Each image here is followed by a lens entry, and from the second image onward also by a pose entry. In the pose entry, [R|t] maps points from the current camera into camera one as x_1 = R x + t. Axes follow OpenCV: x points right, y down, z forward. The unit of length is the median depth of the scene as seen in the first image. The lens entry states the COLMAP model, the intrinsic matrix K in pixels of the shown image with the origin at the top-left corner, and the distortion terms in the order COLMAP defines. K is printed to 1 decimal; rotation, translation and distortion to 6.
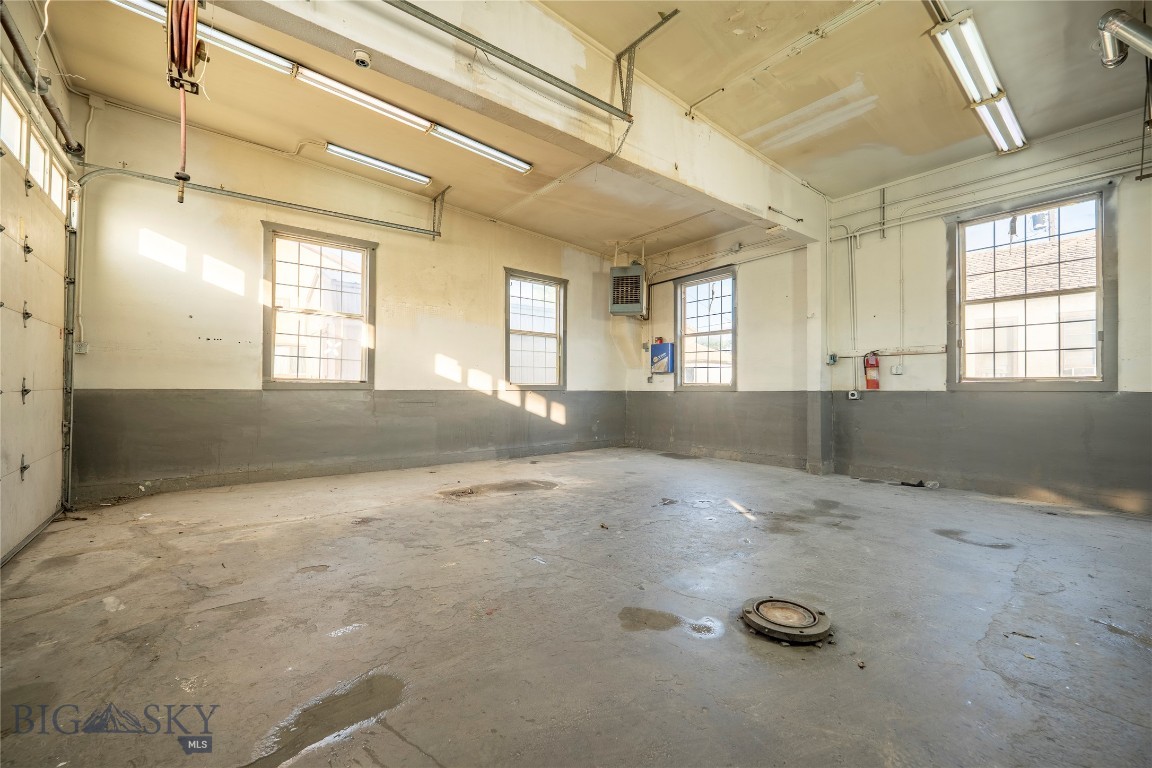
lens RADIAL K [[466.9, 0, 571.2], [0, 466.9, 386.7], [0, 0, 1]] dist [0.004045, 0.000157]
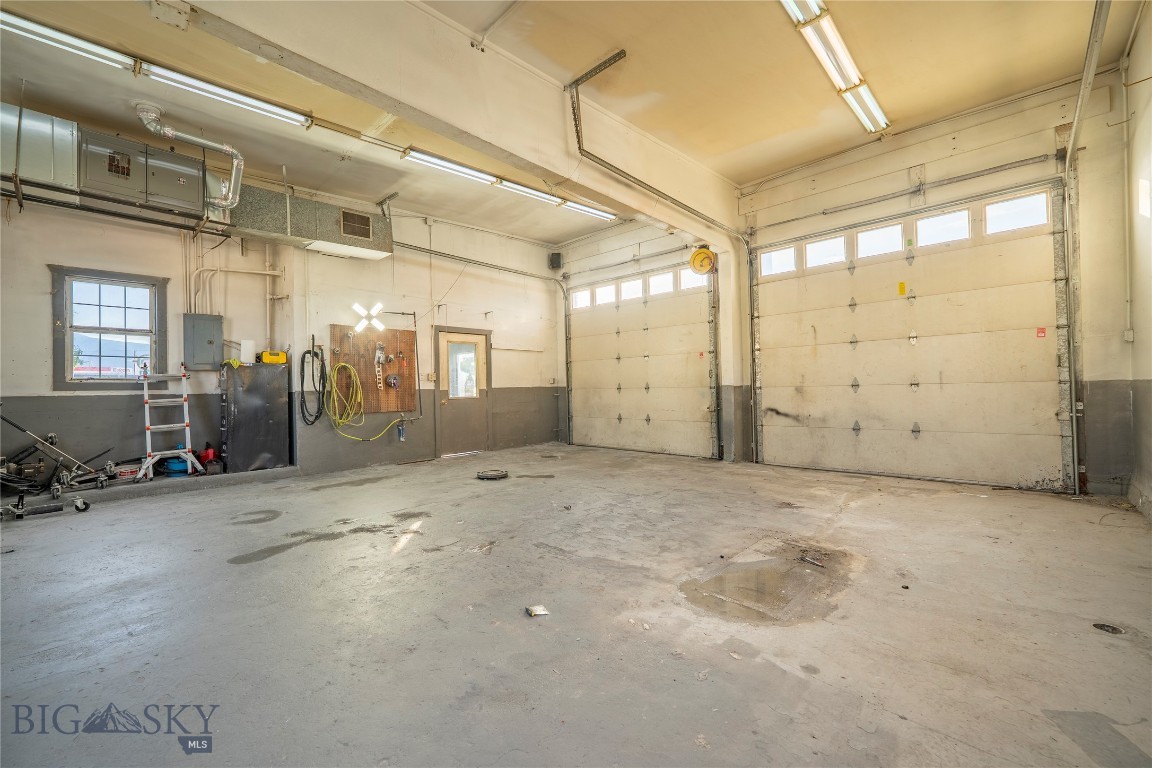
lens RADIAL K [[466.9, 0, 571.2], [0, 466.9, 386.7], [0, 0, 1]] dist [0.004045, 0.000157]
pose [[-0.990245, 0.013424, -0.138688, 0.135982], [0.014025, 0.999896, -0.003358, 0.004491], [0.138629, -0.005270, -0.990330, 1.334876]]
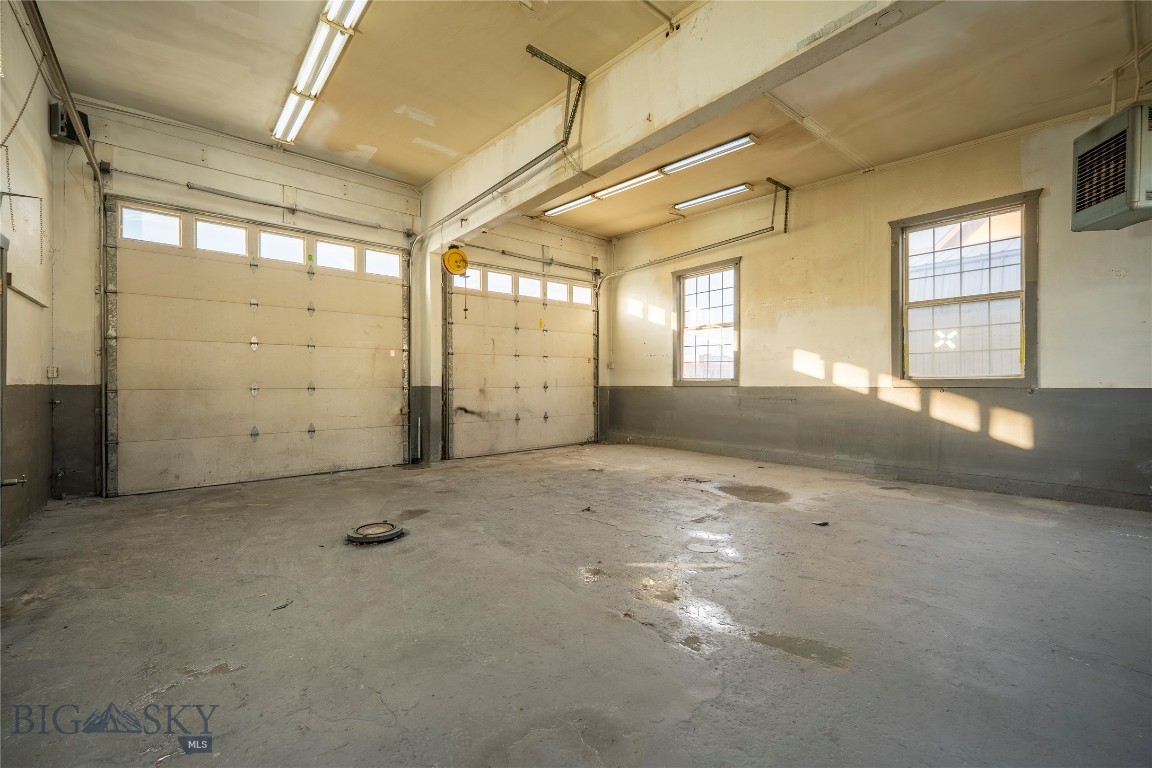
lens RADIAL K [[466.9, 0, 571.2], [0, 466.9, 386.7], [0, 0, 1]] dist [0.004045, 0.000157]
pose [[0.021676, -0.000494, -0.999765, 0.734309], [0.004246, 0.999991, -0.000402, 0.005791], [0.999756, -0.004237, 0.021678, 0.587228]]
